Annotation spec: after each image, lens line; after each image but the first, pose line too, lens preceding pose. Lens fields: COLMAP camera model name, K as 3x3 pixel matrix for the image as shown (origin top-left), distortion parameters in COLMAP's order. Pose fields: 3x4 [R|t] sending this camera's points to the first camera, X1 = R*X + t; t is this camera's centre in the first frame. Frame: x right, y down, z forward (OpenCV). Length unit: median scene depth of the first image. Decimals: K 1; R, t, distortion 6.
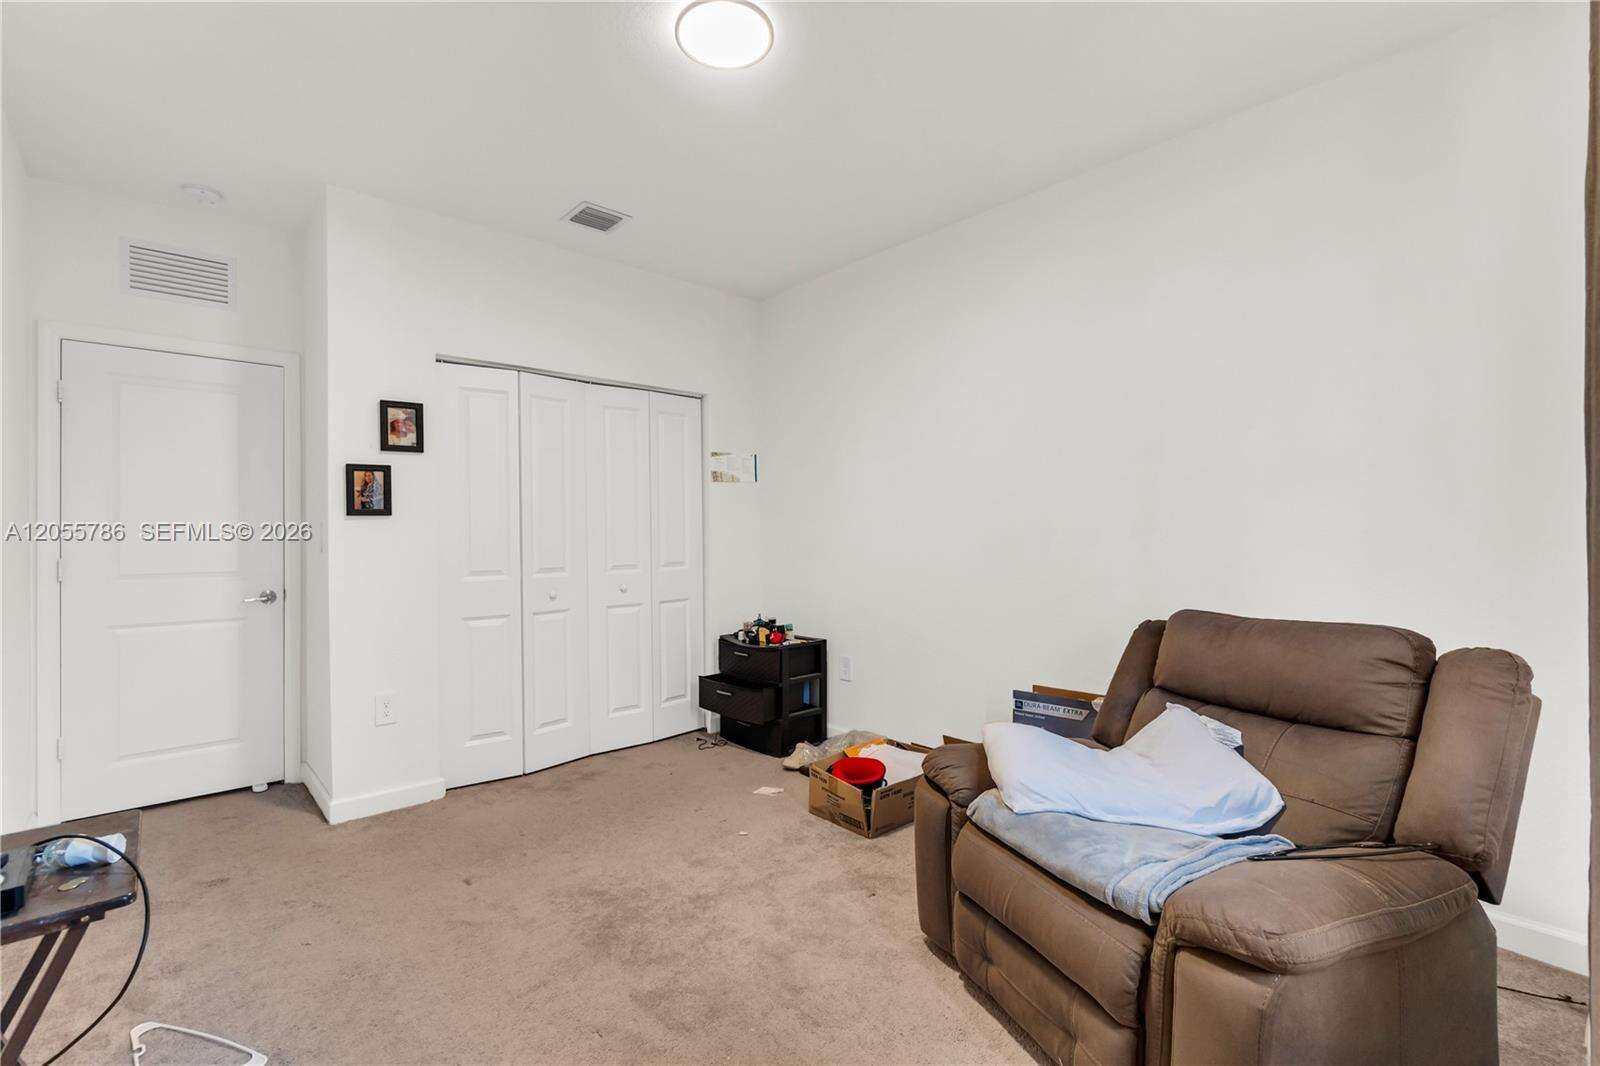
lens RADIAL K [[709.4, 0, 784.5], [0, 709.4, 527.5], [0, 0, 1]] dist [-0.003682, 0.001914]
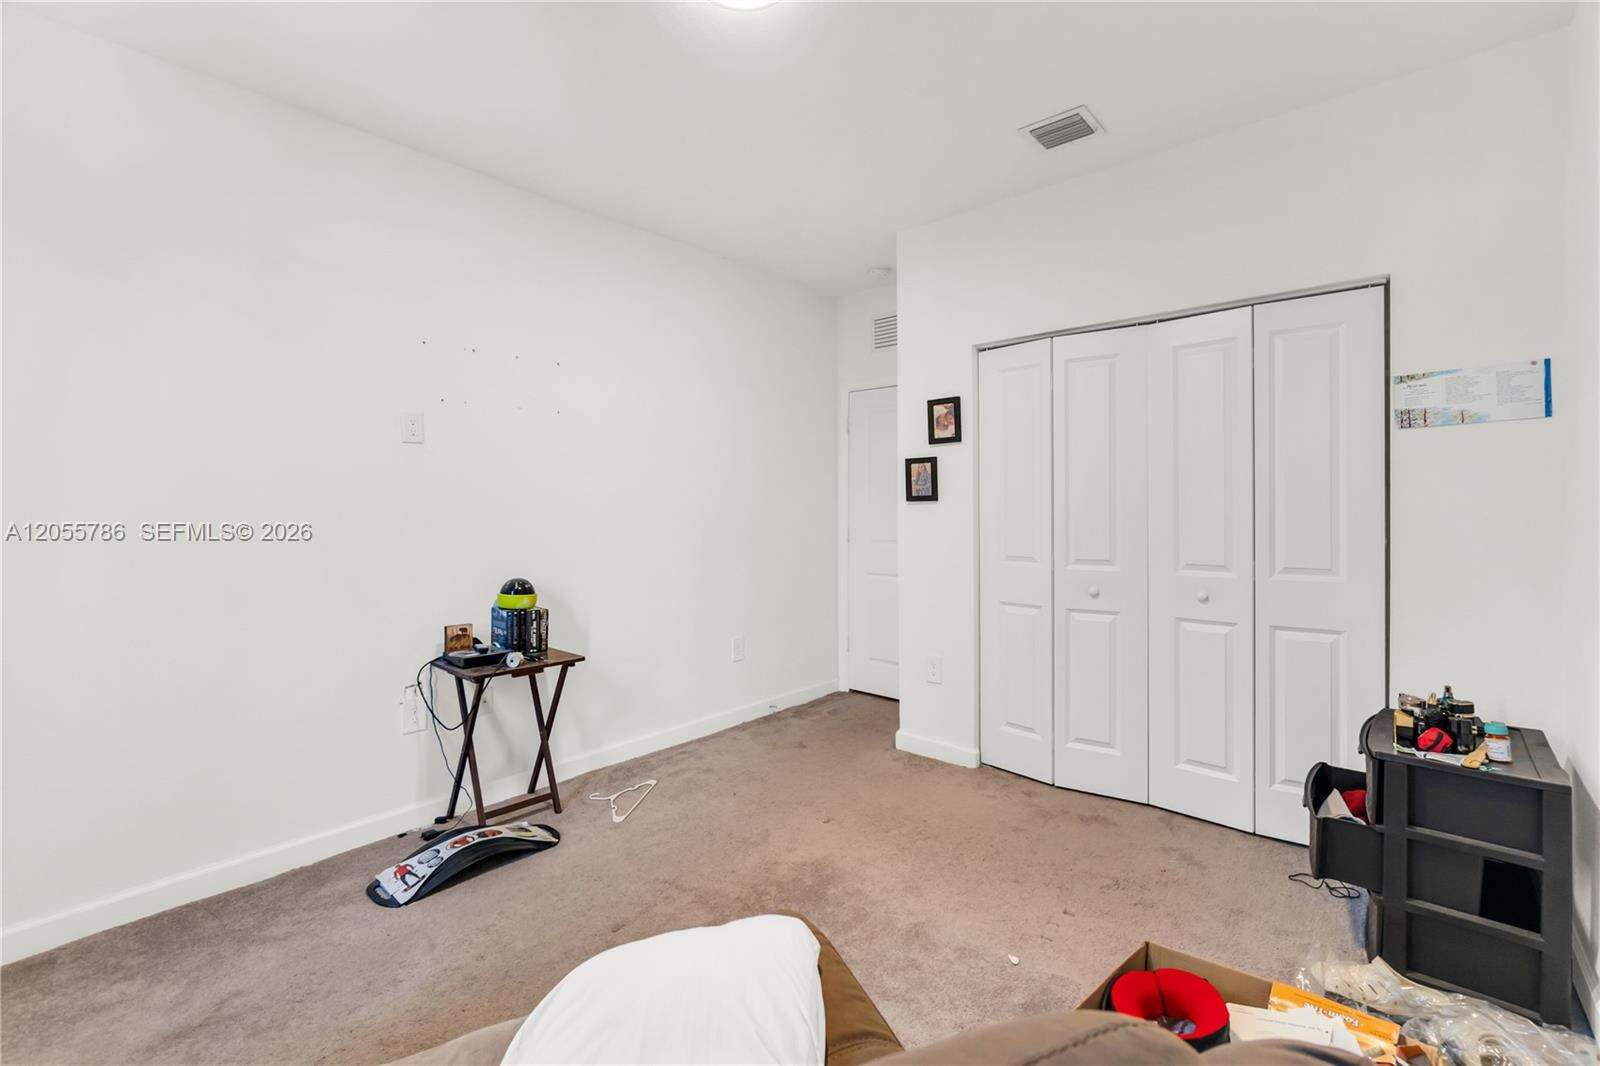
lens RADIAL K [[709.4, 0, 795.5], [0, 709.4, 515.5], [0, 0, 1]] dist [-0.003682, 0.001914]
pose [[0.112682, 0.016690, -0.993491, 0.533995], [0.007900, 0.999812, 0.017693, -0.014765], [0.993600, -0.009843, 0.112529, 0.633228]]
